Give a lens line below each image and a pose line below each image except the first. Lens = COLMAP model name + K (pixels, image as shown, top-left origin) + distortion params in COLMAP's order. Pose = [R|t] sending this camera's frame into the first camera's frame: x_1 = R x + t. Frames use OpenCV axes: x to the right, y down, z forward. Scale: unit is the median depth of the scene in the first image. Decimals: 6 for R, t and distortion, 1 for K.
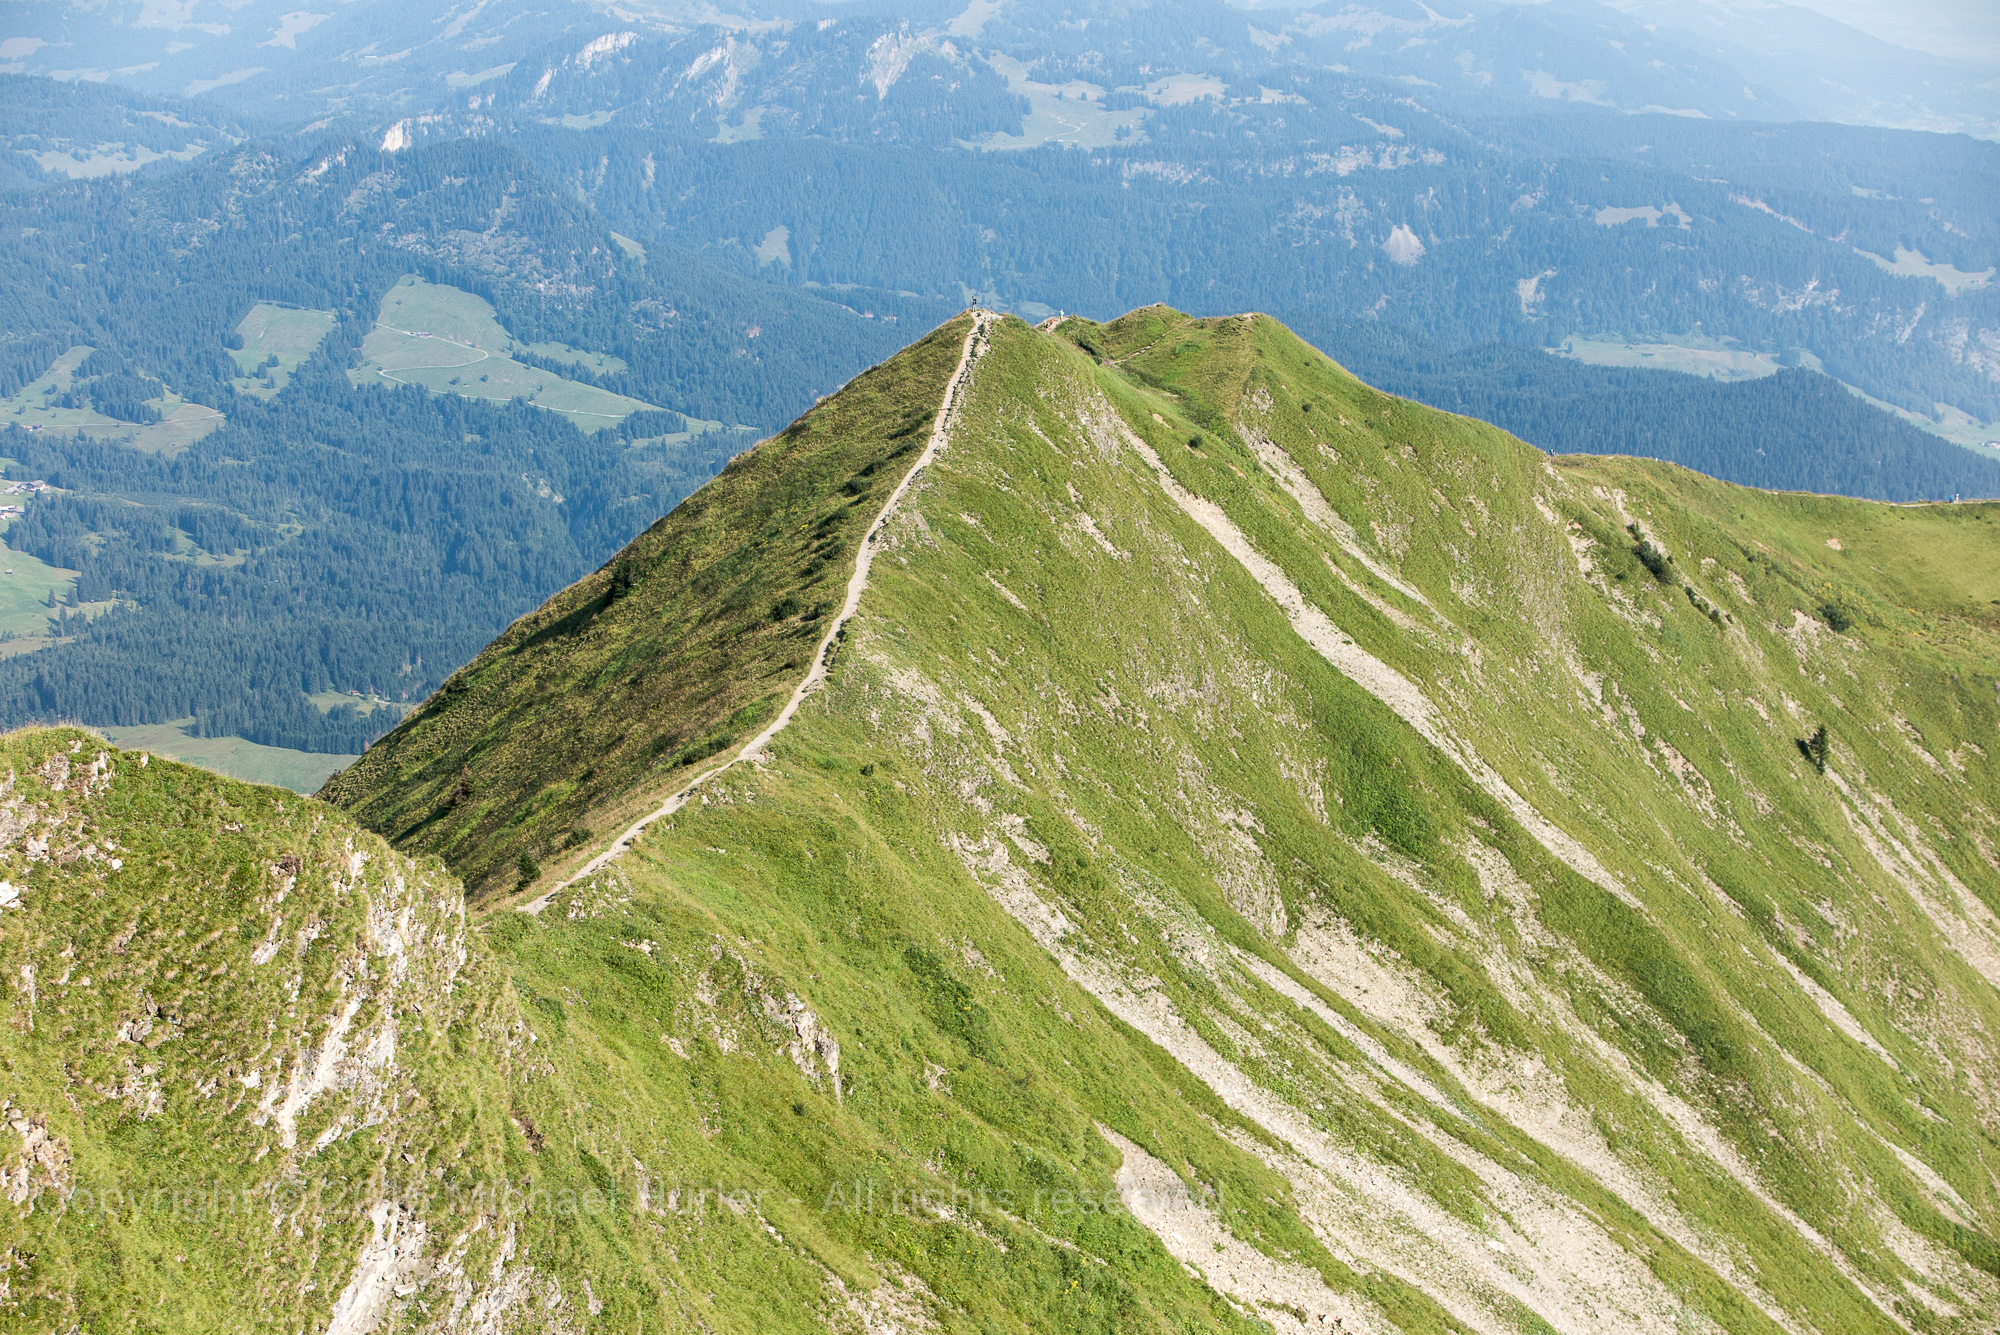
lens RADIAL K [[2882.7, 0, 1004.0], [0, 2882.7, 666.5], [0, 0, 1]] dist [0.067406, 0.000000]
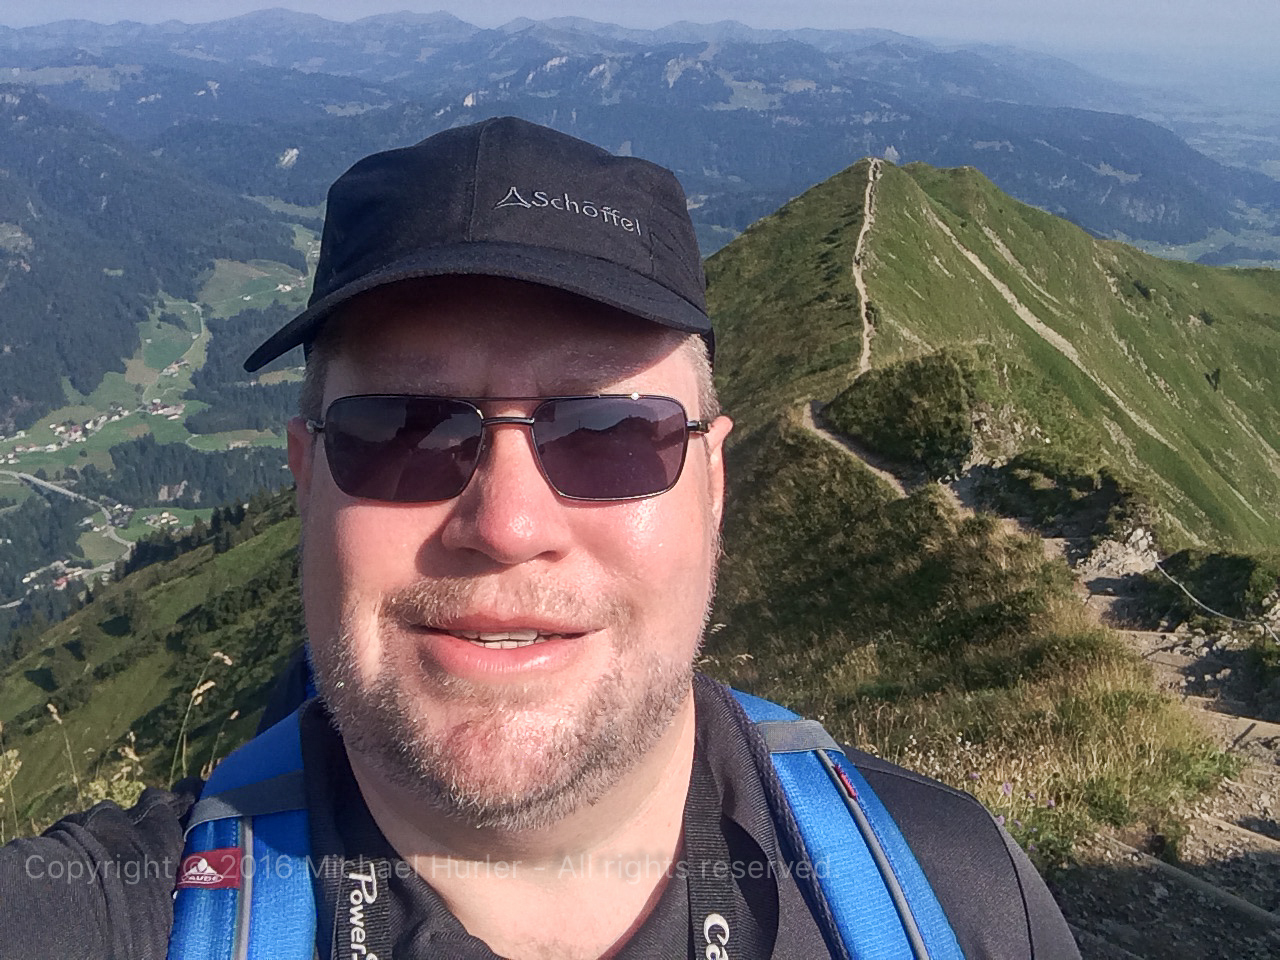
lens RADIAL K [[1177.7, 0, 629.6], [0, 1177.7, 467.0], [0, 0, 1]] dist [-0.029967, 0.000000]
pose [[0.997597, 0.037543, -0.058230, -0.126428], [-0.030465, 0.992545, 0.118007, 0.004923], [0.062226, -0.115950, 0.991304, 0.112458]]
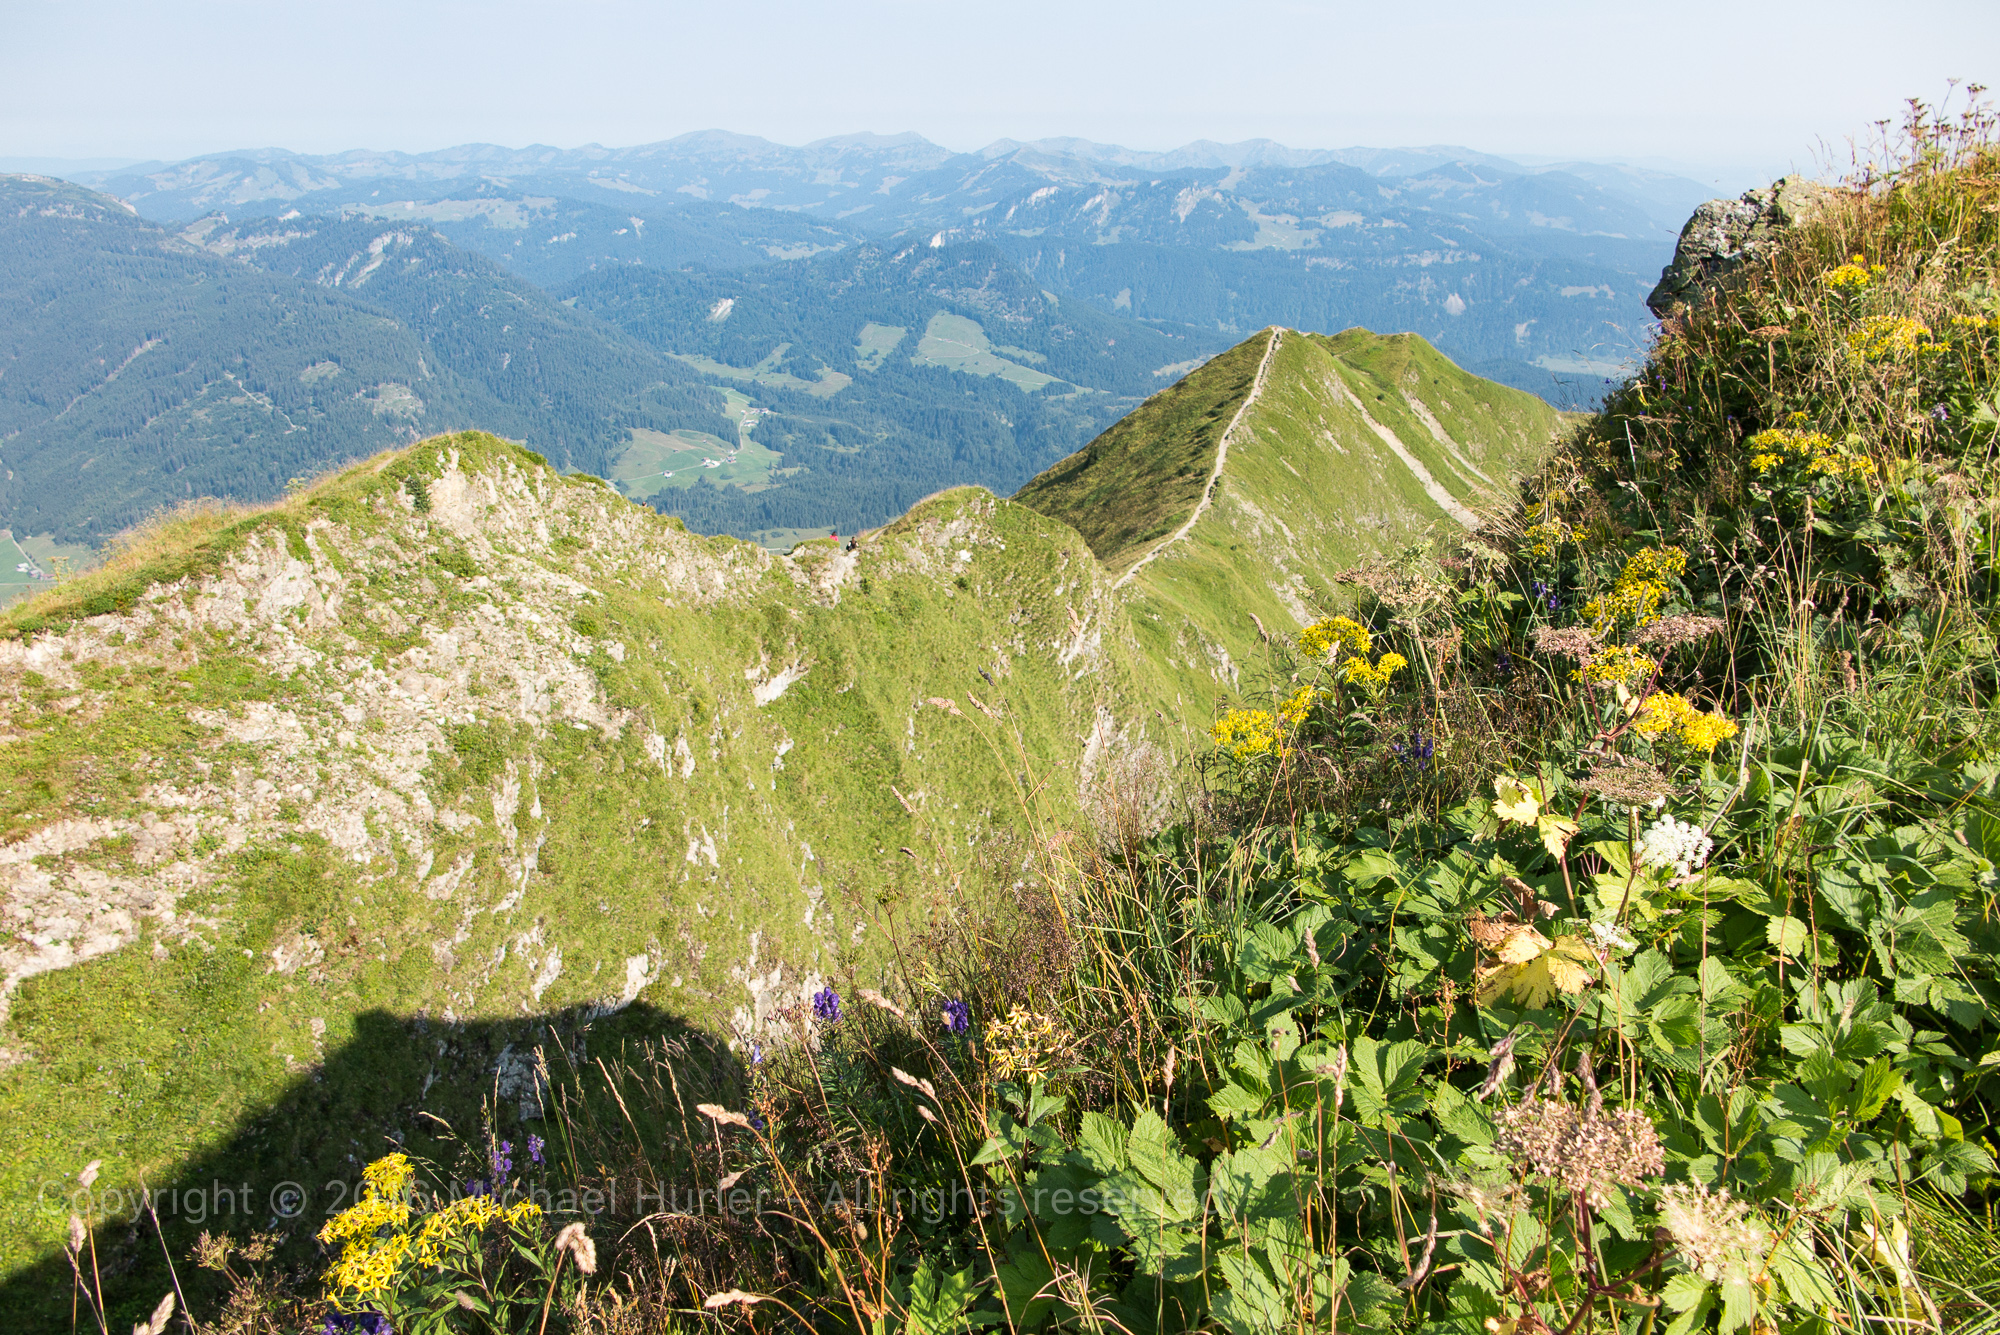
lens RADIAL K [[1440.9, 0, 1000.0], [0, 1440.9, 663.1], [0, 0, 1]] dist [0.013104, 0.002287]
pose [[0.987309, 0.056945, -0.148253, -0.035728], [-0.041459, 0.993552, 0.105527, 0.010411], [0.153307, -0.098042, 0.983303, -0.033705]]
